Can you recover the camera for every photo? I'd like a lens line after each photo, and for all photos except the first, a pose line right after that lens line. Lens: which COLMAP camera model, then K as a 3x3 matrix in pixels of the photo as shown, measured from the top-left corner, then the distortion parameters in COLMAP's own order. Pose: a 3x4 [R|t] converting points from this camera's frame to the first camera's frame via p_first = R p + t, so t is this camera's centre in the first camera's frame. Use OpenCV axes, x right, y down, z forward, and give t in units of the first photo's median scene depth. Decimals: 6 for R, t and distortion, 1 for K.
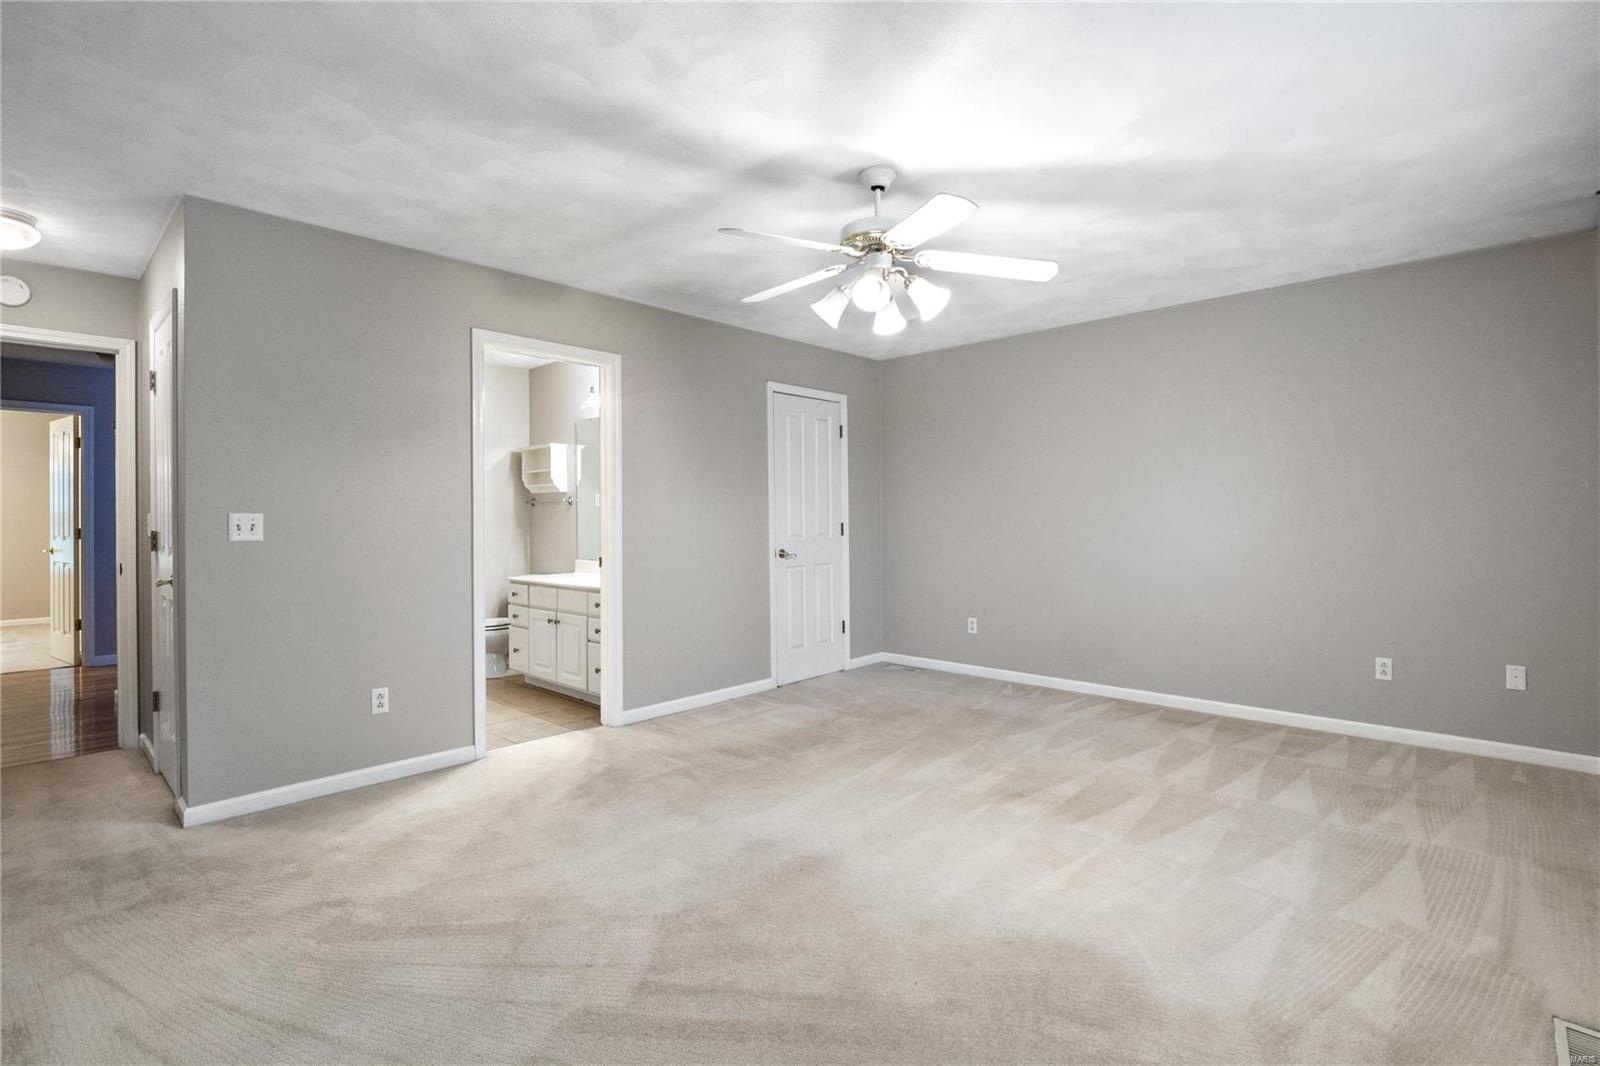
lens RADIAL K [[753.7, 0, 808.9], [0, 753.7, 521.9], [0, 0, 1]] dist [-0.002341, -0.000456]
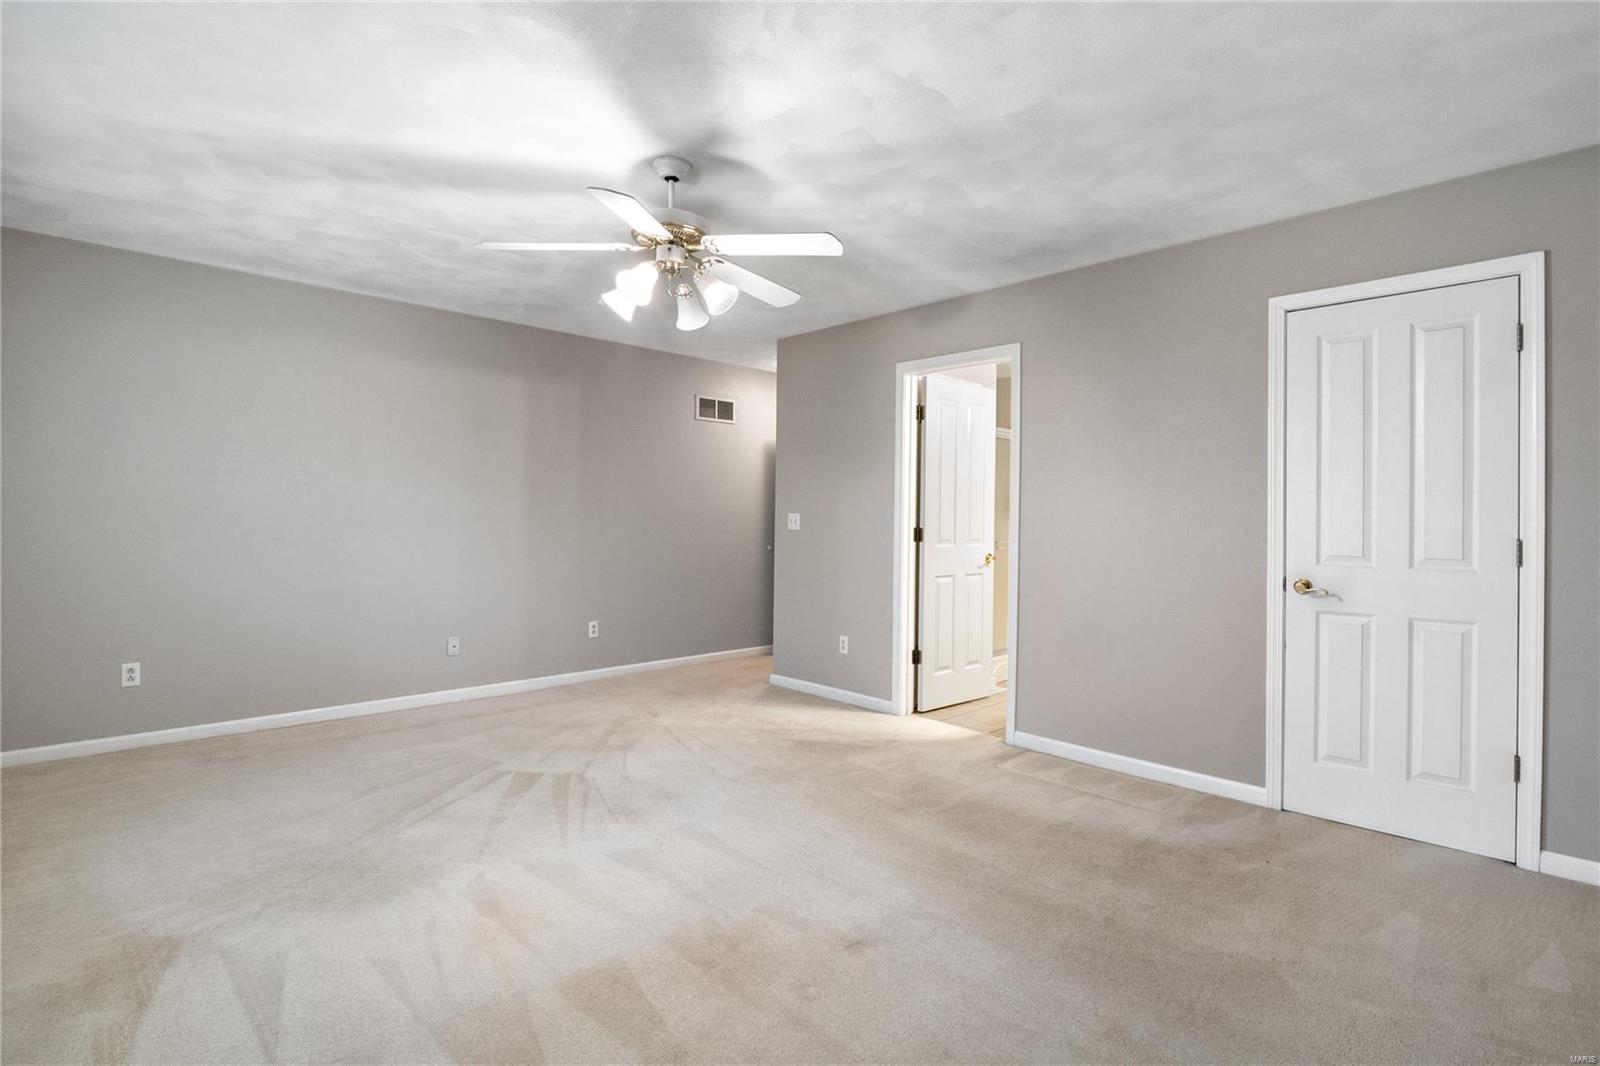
lens RADIAL K [[753.7, 0, 808.9], [0, 753.7, 521.9], [0, 0, 1]] dist [-0.002341, -0.000456]
pose [[-0.044134, 0.011375, -0.998961, 0.928375], [-0.017504, 0.999773, 0.012158, -0.012906], [0.998872, 0.018023, -0.043925, 1.071269]]
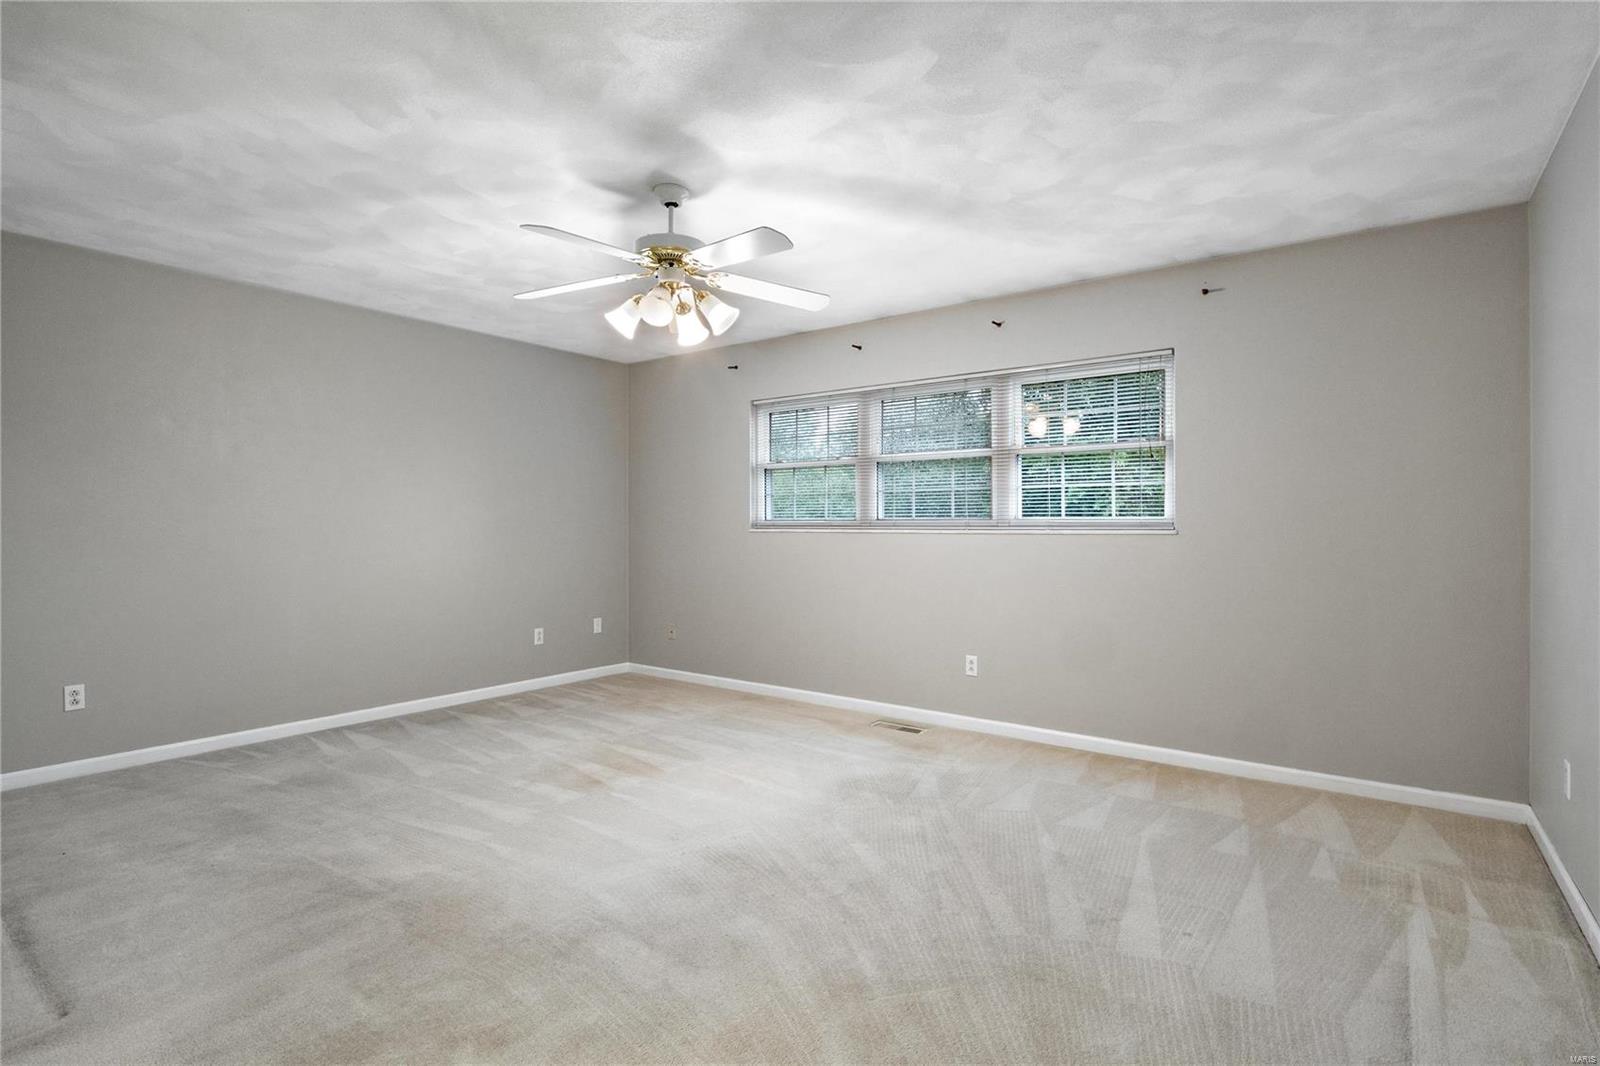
lens RADIAL K [[793.7, 0, 800.0], [0, 793.7, 533.0], [0, 0, 1]] dist [0.000813, -0.000004]
pose [[-0.132197, -0.002924, 0.991219, -0.878756], [0.003005, 0.999990, 0.003351, 0.002301], [-0.991219, 0.003422, -0.132186, 0.846534]]
